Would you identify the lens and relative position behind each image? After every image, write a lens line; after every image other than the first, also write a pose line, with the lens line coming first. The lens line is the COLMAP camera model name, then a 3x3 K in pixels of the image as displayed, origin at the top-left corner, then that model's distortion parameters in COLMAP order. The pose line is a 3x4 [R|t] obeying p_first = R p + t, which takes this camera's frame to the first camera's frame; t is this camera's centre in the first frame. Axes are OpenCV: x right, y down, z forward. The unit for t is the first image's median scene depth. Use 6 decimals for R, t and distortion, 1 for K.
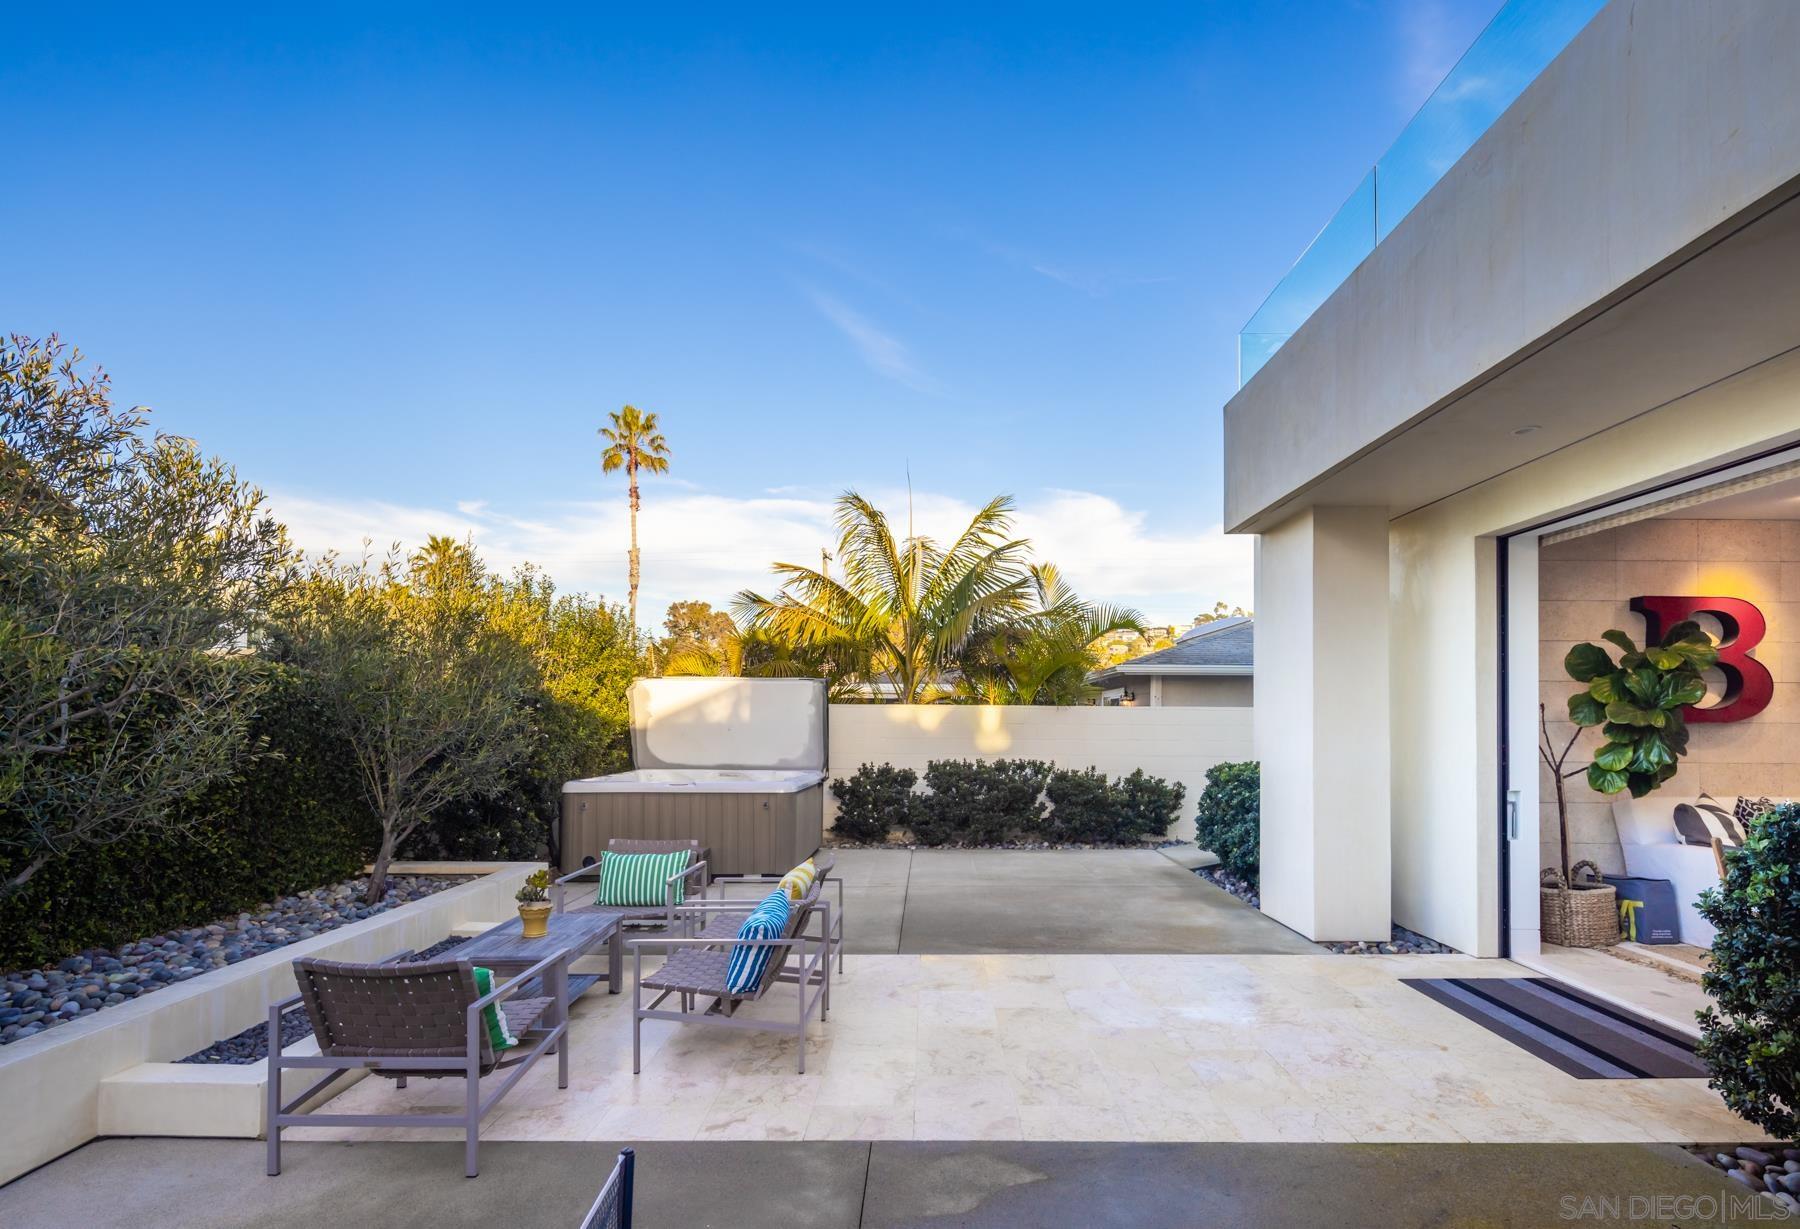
lens RADIAL K [[898.6, 0, 904.7], [0, 898.6, 679.1], [0, 0, 1]] dist [-0.005289, -0.001381]
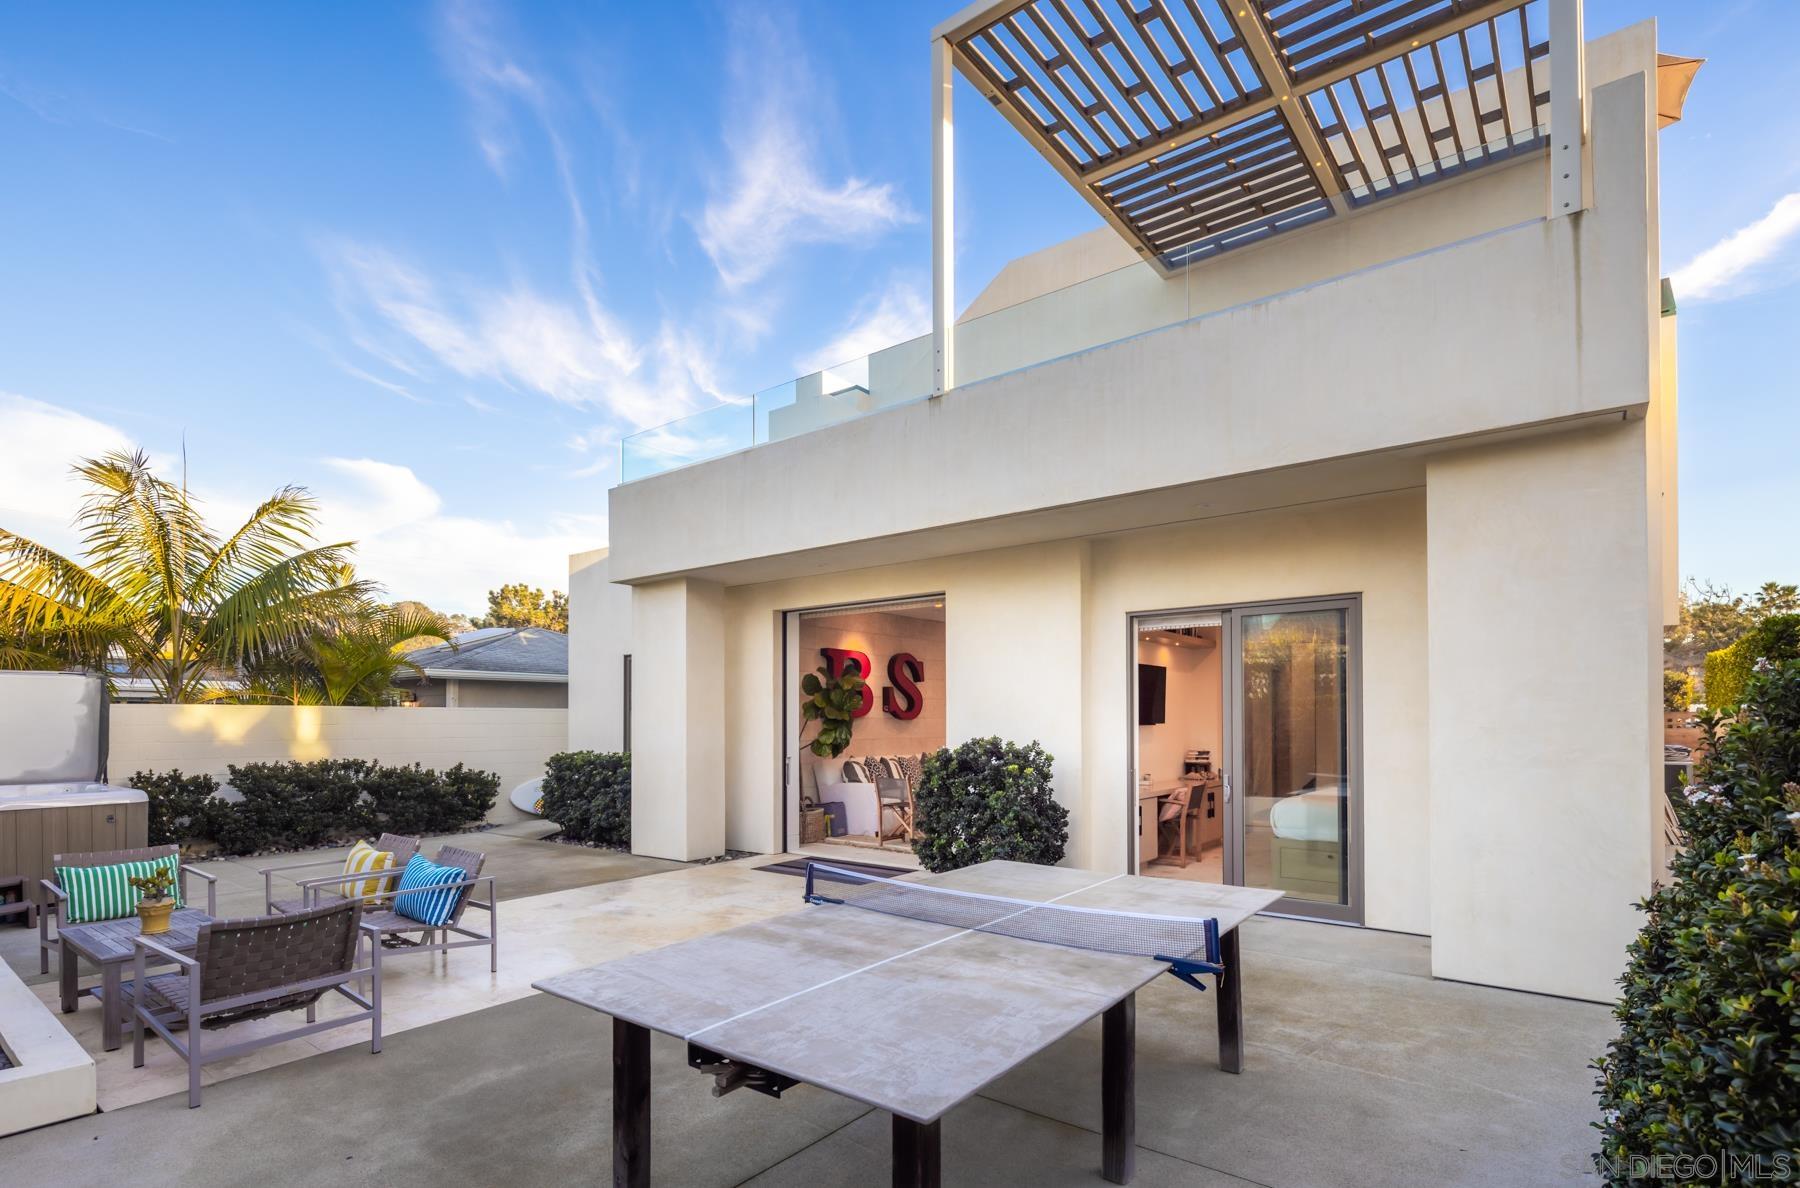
lens RADIAL K [[891.8, 0, 899.0], [0, 891.8, 596.3], [0, 0, 1]] dist [0.005173, 0.000706]
pose [[0.601520, 0.103852, 0.792078, -0.328162], [-0.029346, 0.993717, -0.108004, -0.003541], [-0.798318, 0.041723, 0.600789, -0.131214]]
